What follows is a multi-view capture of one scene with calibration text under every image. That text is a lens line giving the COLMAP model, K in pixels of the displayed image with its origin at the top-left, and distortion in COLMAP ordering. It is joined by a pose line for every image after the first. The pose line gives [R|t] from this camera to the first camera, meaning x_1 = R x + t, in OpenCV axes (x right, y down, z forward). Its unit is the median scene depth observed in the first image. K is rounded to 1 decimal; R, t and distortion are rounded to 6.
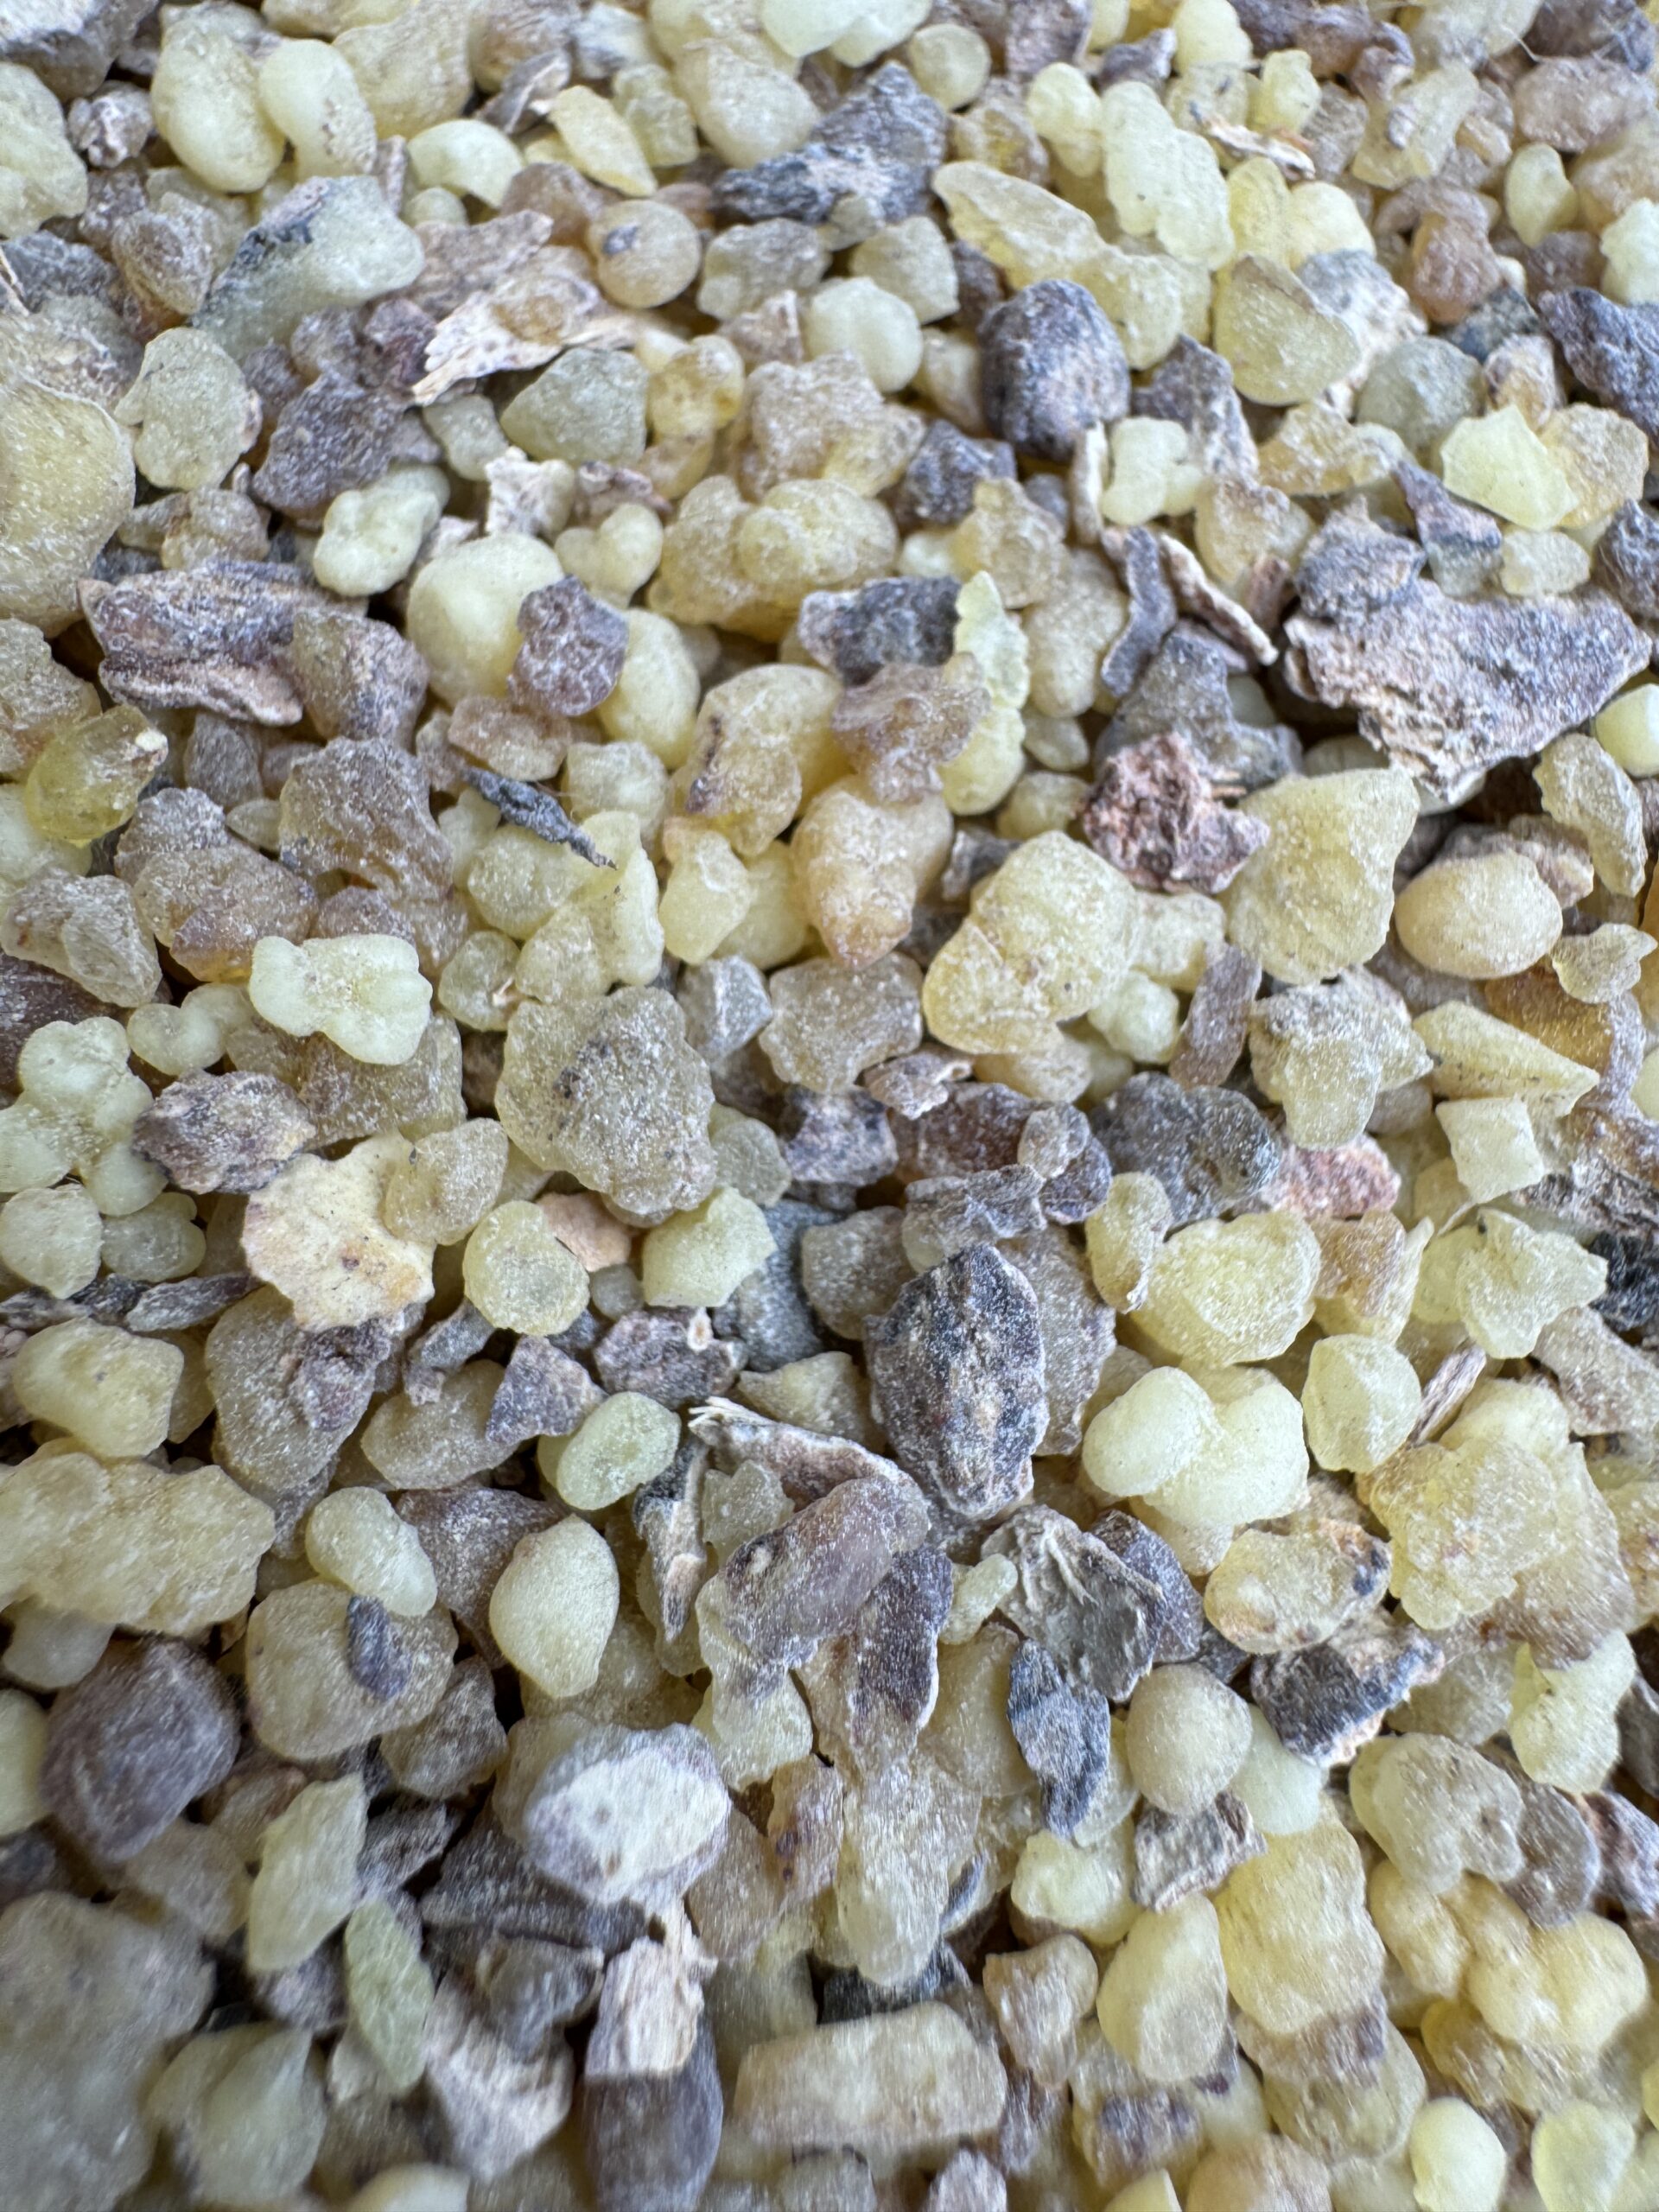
lens RADIAL K [[1530.2, 0, 793.5], [0, 1530.2, 1108.9], [0, 0, 1]] dist [-0.028528, -0.009272]
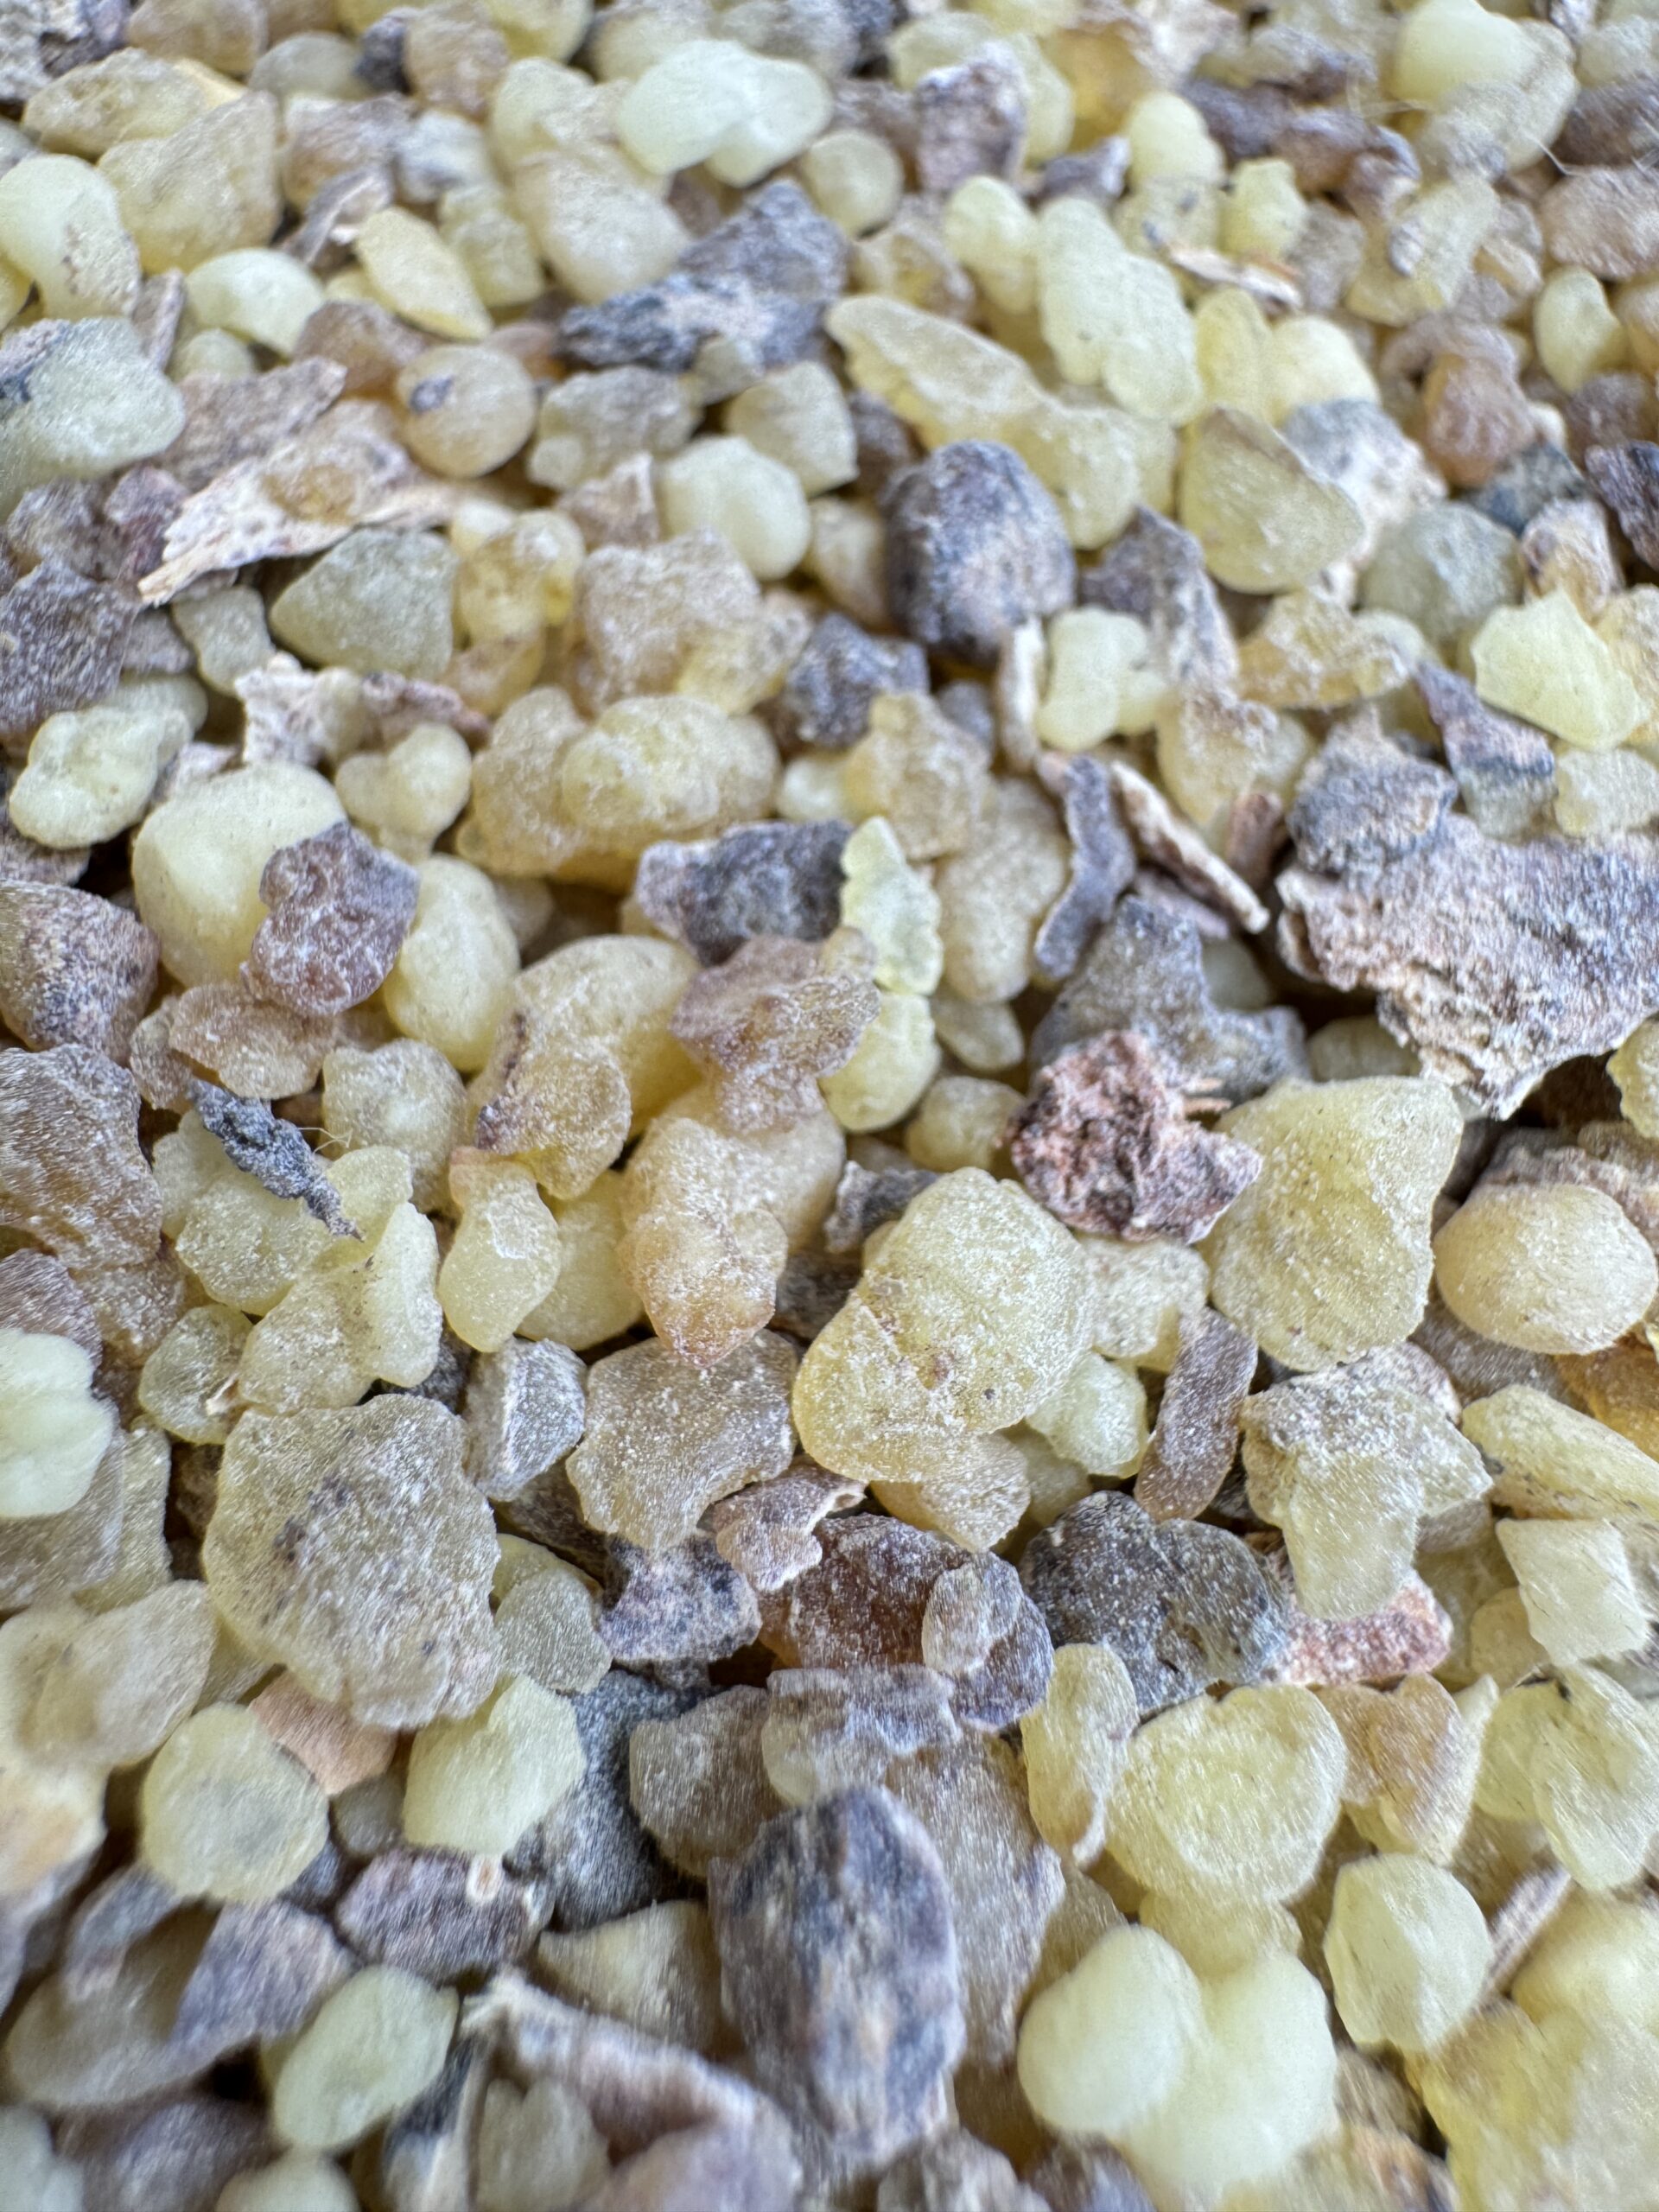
lens RADIAL K [[1537.6, 0, 829.5], [0, 1537.6, 1106.0], [0, 0, 1]] dist [-0.030021, -0.006004]
pose [[0.999919, -0.008089, 0.009799, 0.091489], [0.008781, 0.997312, -0.072738, -0.153118], [-0.009184, 0.072818, 0.997303, 0.247020]]
